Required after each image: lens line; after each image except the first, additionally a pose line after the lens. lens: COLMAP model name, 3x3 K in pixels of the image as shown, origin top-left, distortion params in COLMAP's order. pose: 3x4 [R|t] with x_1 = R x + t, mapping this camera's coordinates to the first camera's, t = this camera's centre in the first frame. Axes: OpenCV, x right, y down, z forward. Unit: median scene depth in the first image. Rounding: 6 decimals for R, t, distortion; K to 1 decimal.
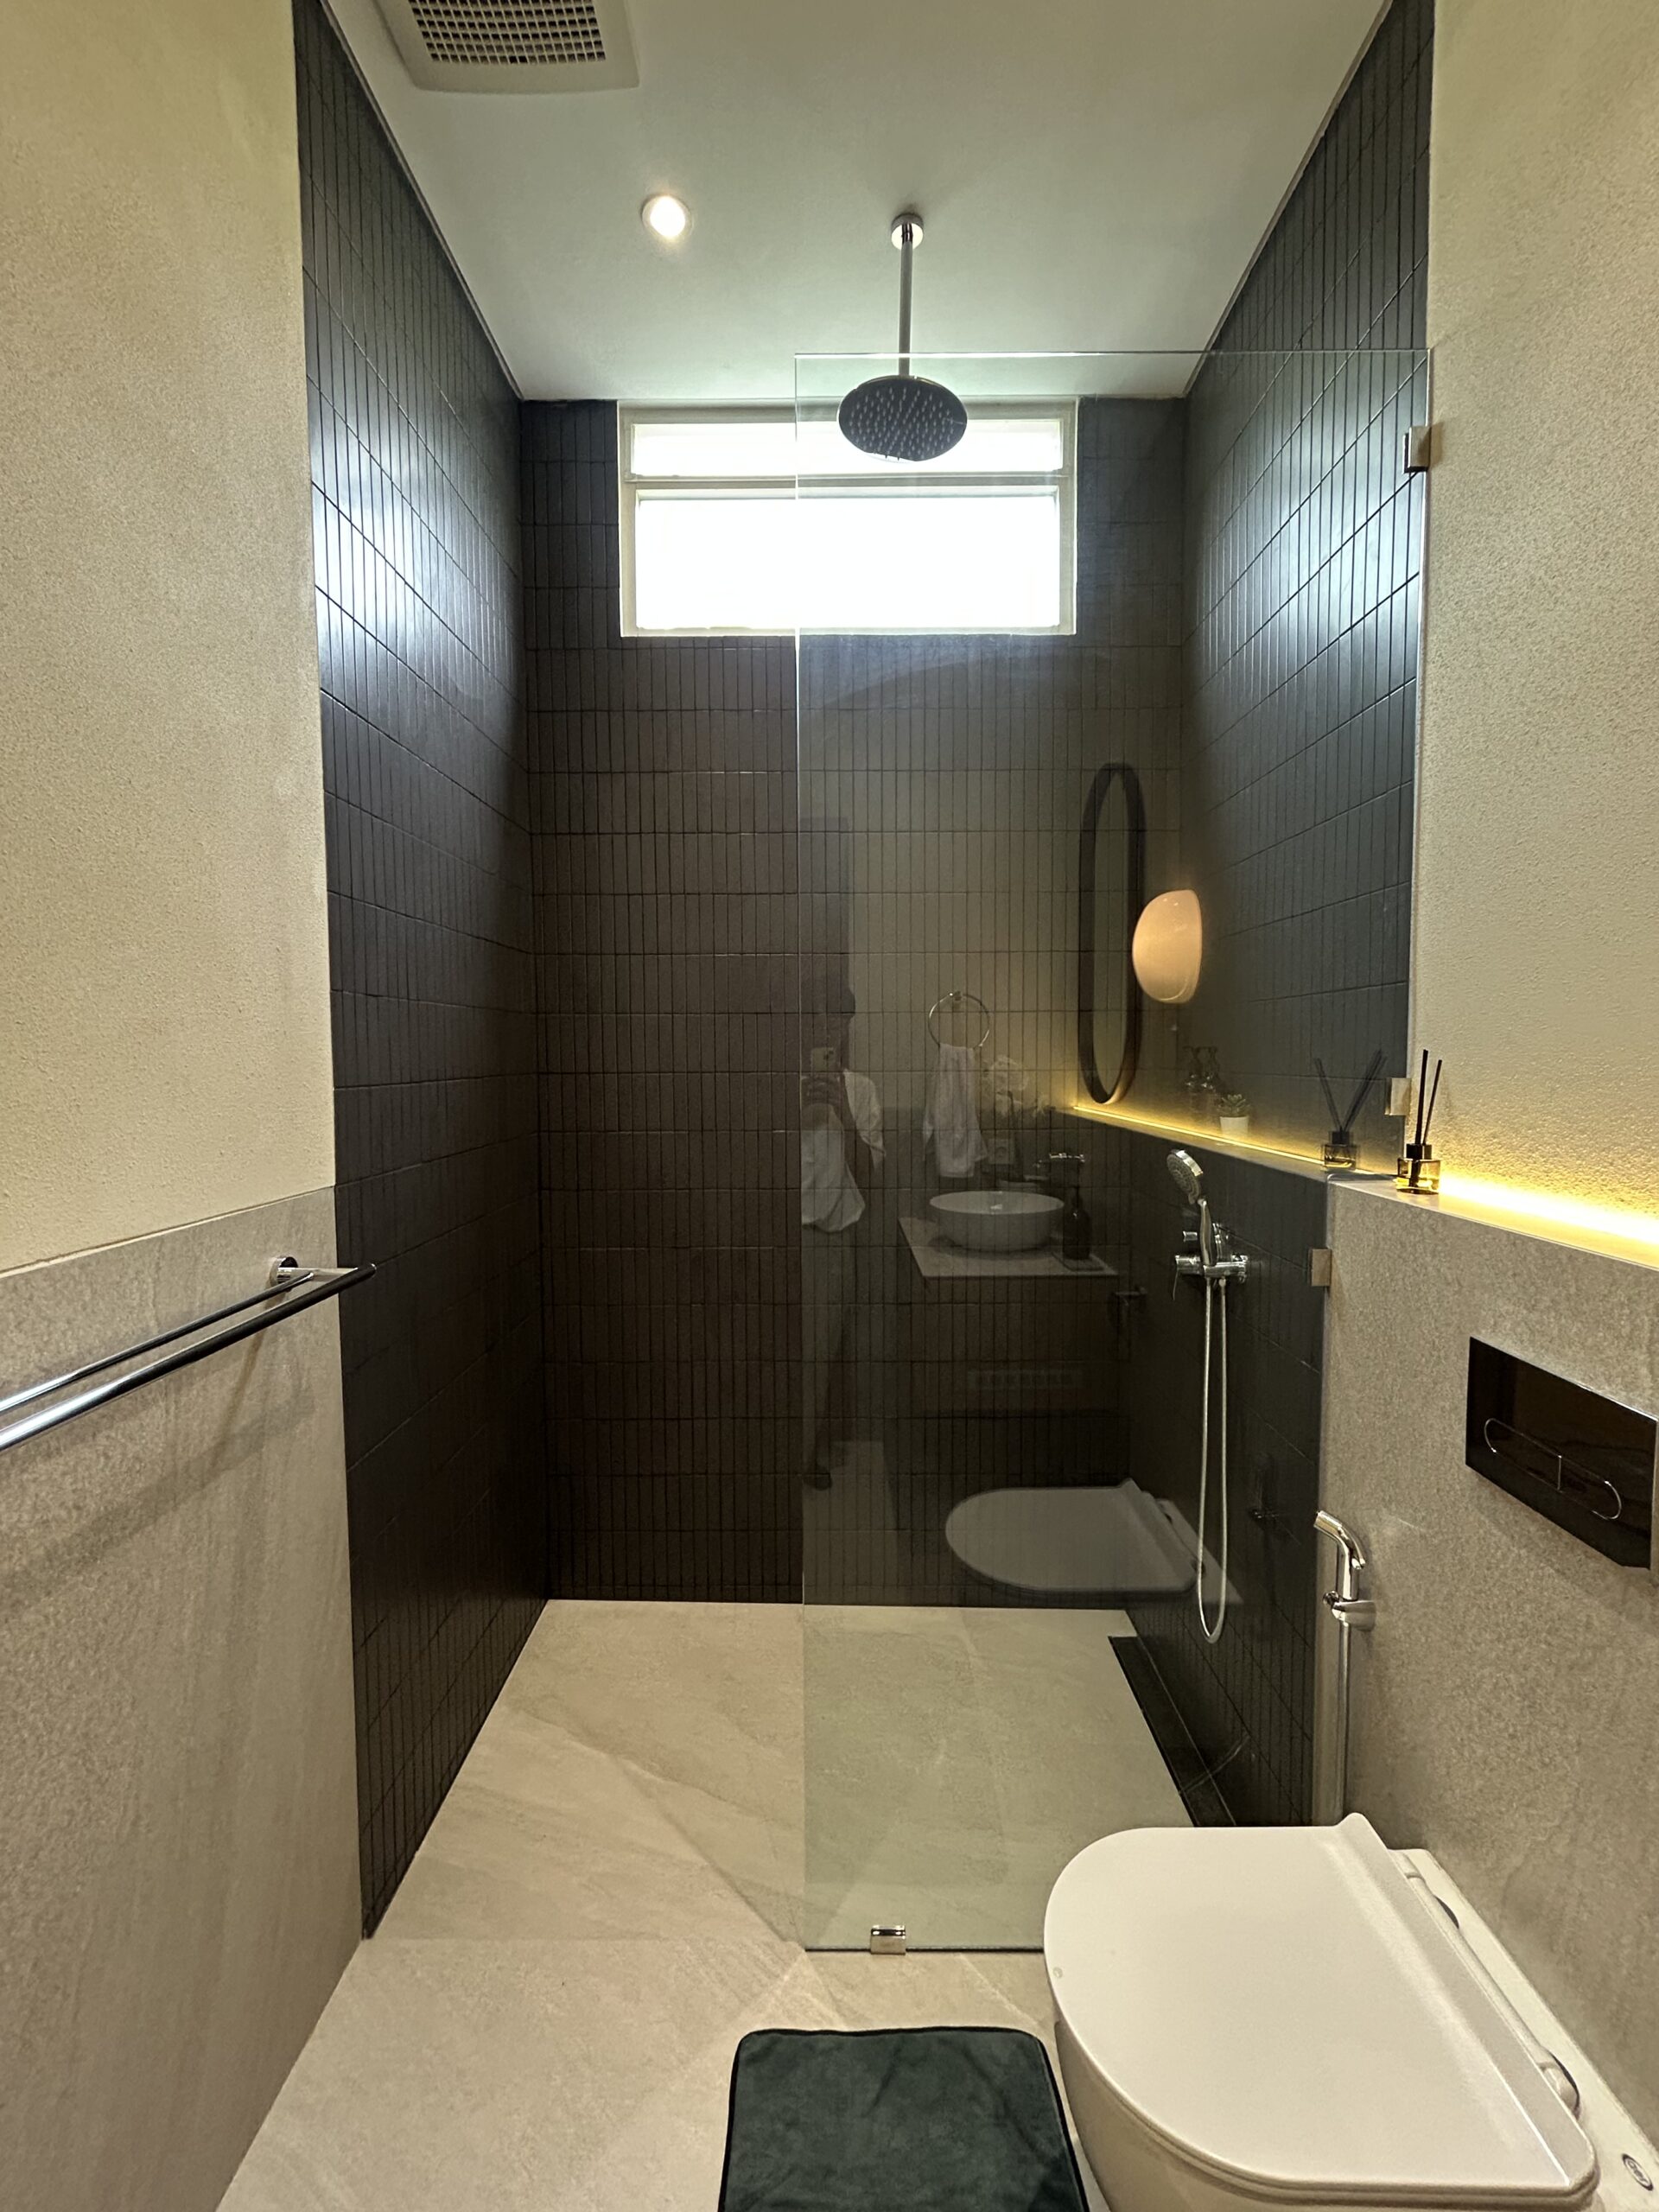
lens RADIAL K [[898.9, 0, 824.4], [0, 898.9, 1102.0], [0, 0, 1]] dist [-0.000537, 0.000967]
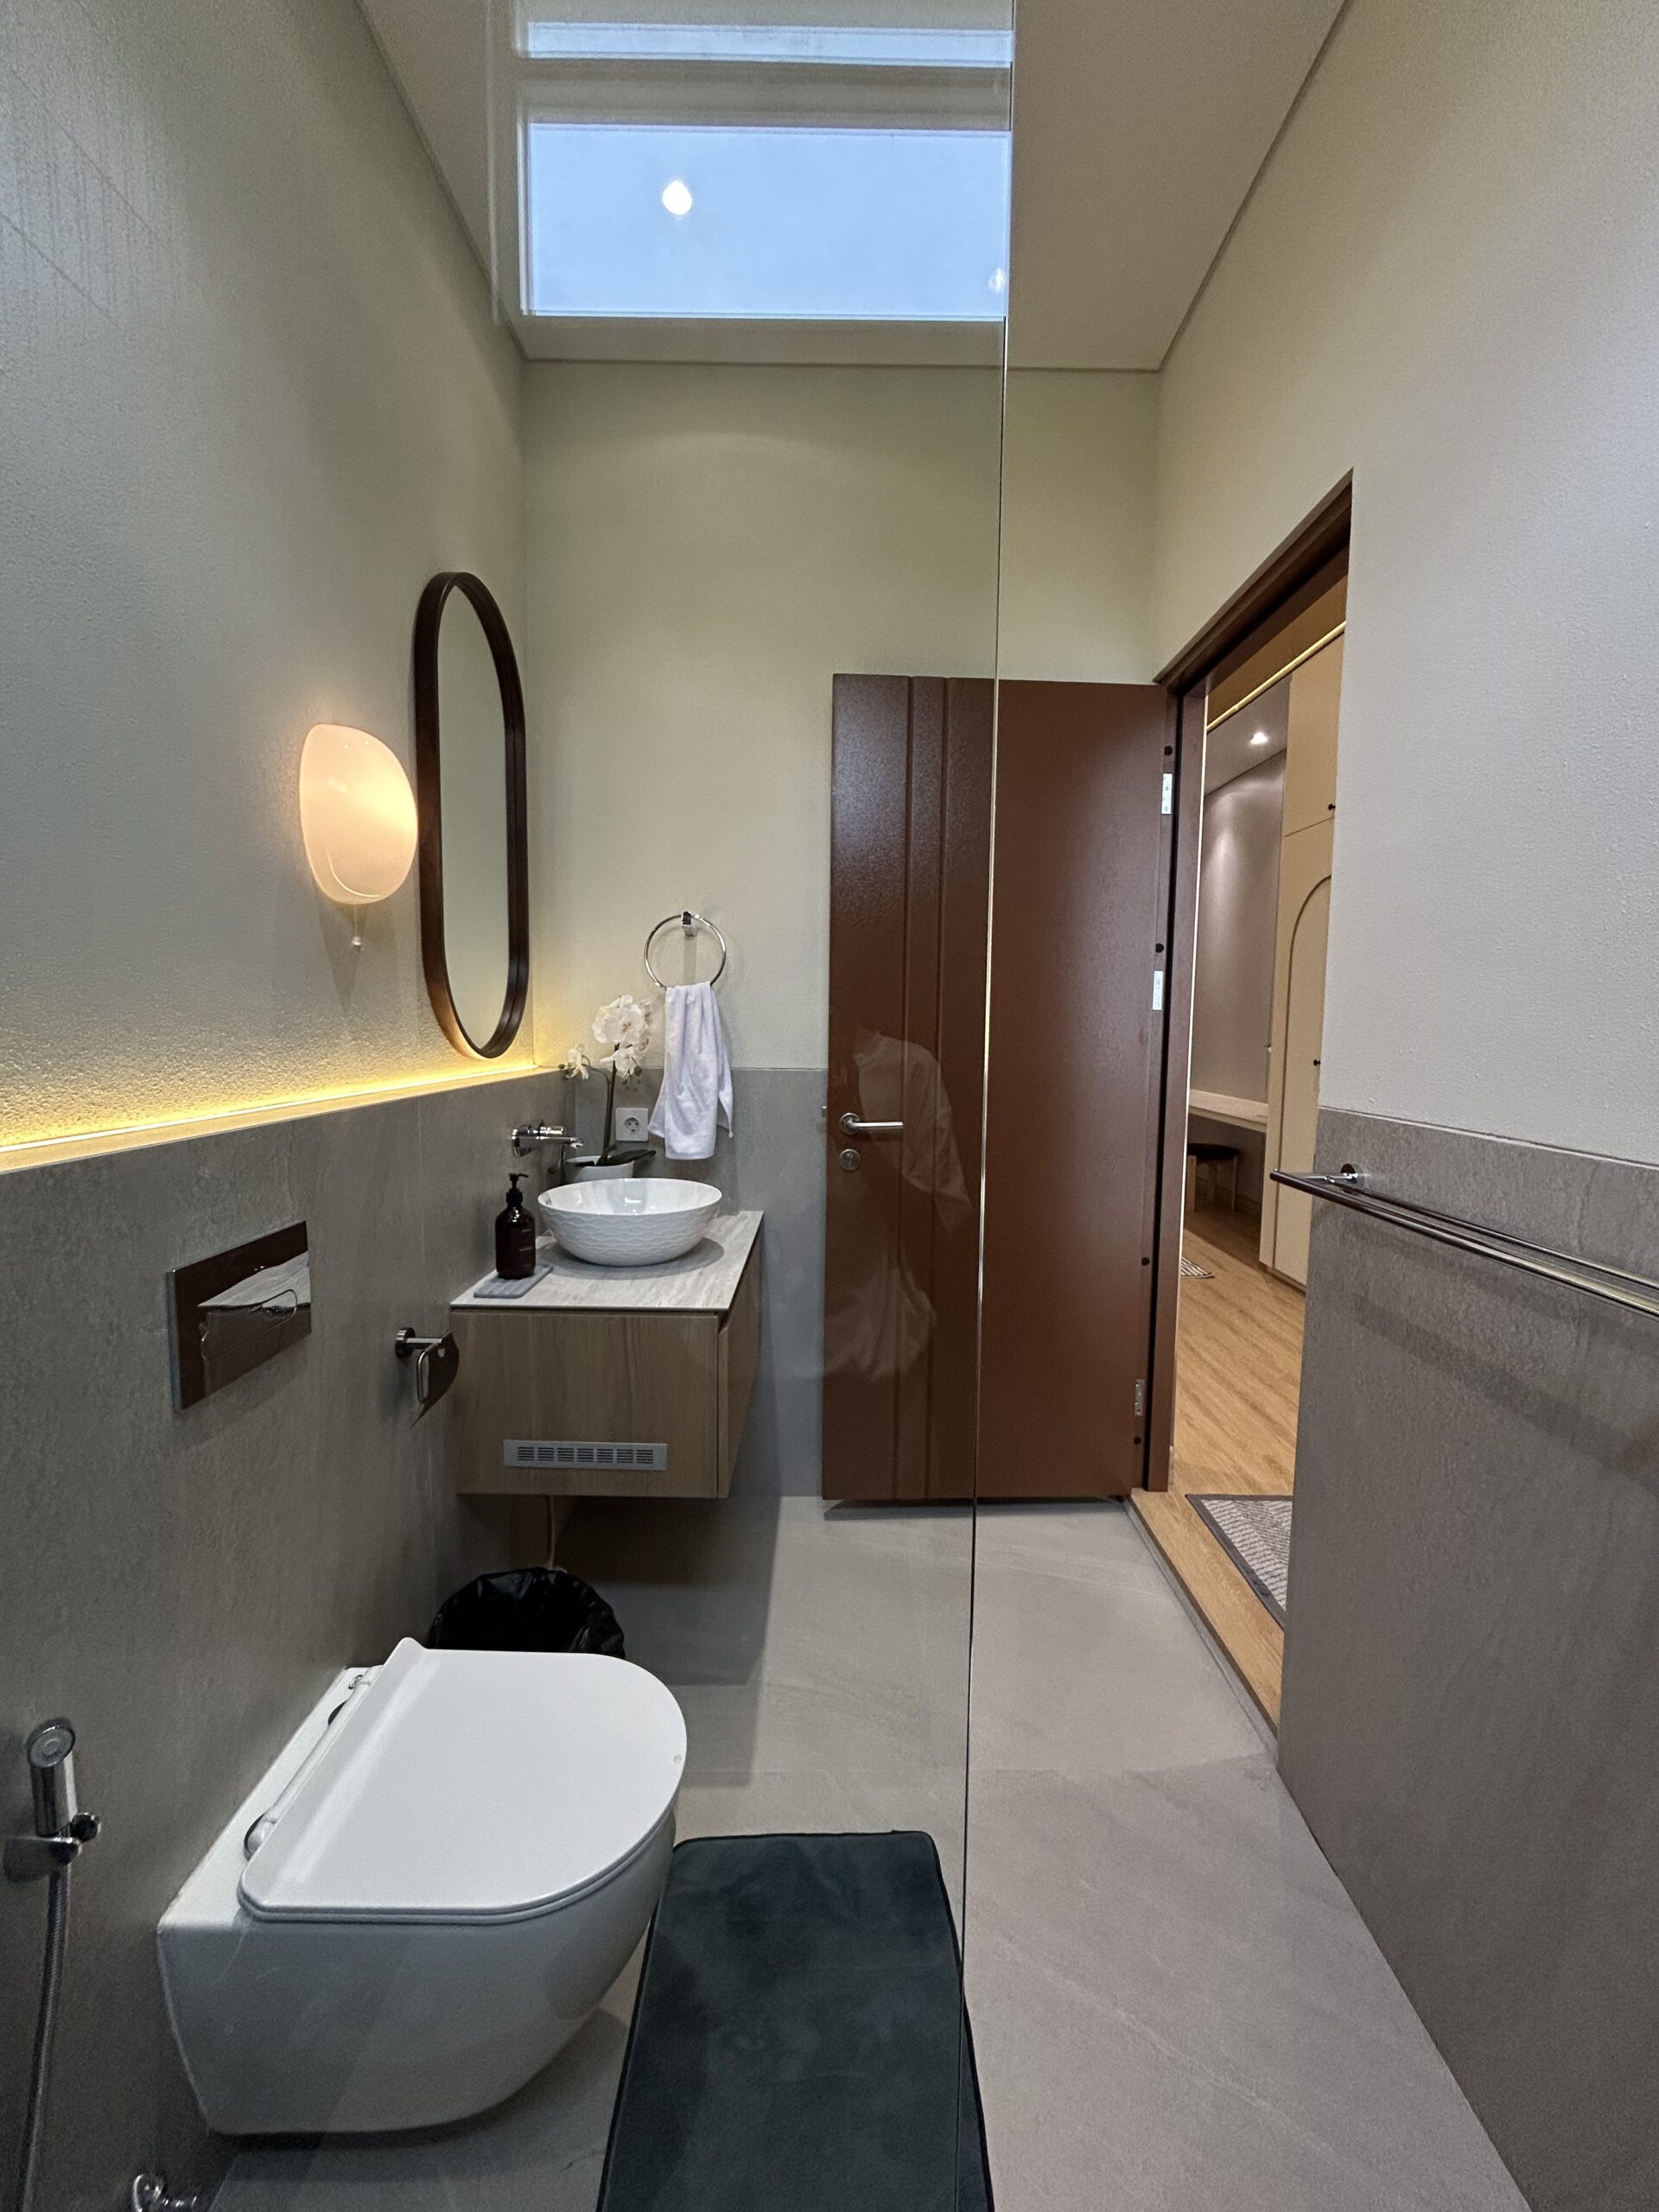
lens RADIAL K [[898.9, 0, 825.8], [0, 898.9, 1104.8], [0, 0, 1]] dist [-0.000537, 0.000967]
pose [[-0.999977, -0.006115, -0.003060, 0.075293], [-0.006507, 0.988467, 0.151296, -0.047156], [0.002100, 0.151312, -0.988484, 2.010593]]
